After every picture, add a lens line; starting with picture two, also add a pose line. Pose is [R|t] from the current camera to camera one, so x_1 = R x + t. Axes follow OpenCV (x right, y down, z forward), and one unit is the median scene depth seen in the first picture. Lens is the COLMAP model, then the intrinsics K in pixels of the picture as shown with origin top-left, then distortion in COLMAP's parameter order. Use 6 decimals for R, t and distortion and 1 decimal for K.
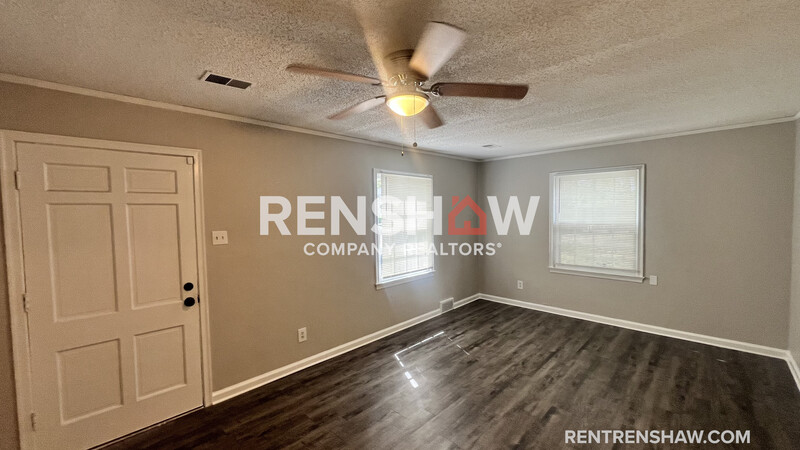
lens RADIAL K [[323.6, 0, 397.7], [0, 323.6, 225.1], [0, 0, 1]] dist [0.000067, -0.000131]
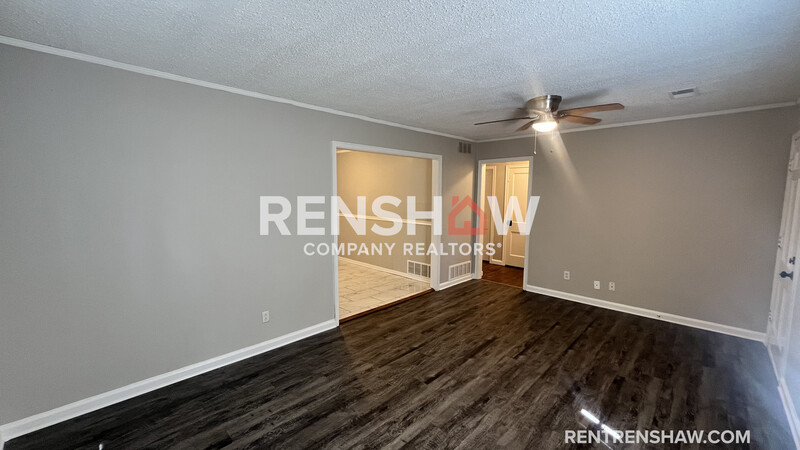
lens RADIAL K [[323.6, 0, 397.8], [0, 323.6, 226.8], [0, 0, 1]] dist [0.000067, -0.000131]
pose [[-0.999927, 0.012065, -0.000109, 0.475661], [0.011900, 0.987623, 0.156395, -0.071541], [0.001994, 0.156383, -0.987695, 1.617126]]
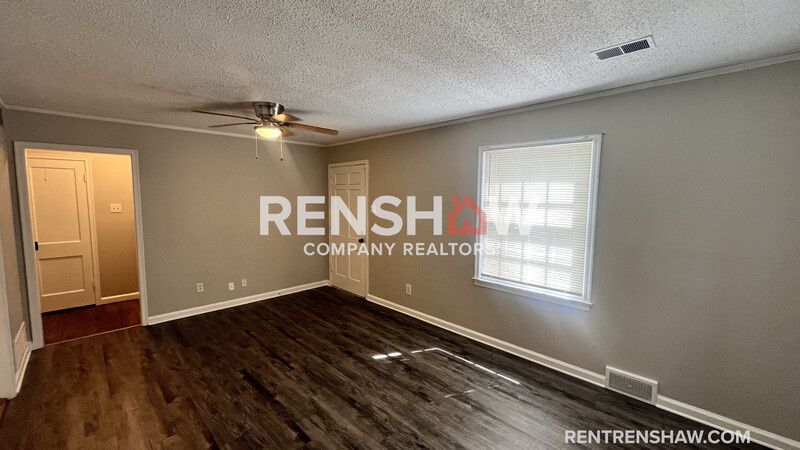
lens RADIAL K [[323.6, 0, 400.3], [0, 323.6, 225.8], [0, 0, 1]] dist [0.000067, -0.000131]
pose [[-0.009651, 0.112472, -0.993608, 1.028165], [-0.052981, 0.992201, 0.112827, -0.064954], [0.998549, 0.053731, -0.003617, 1.007961]]
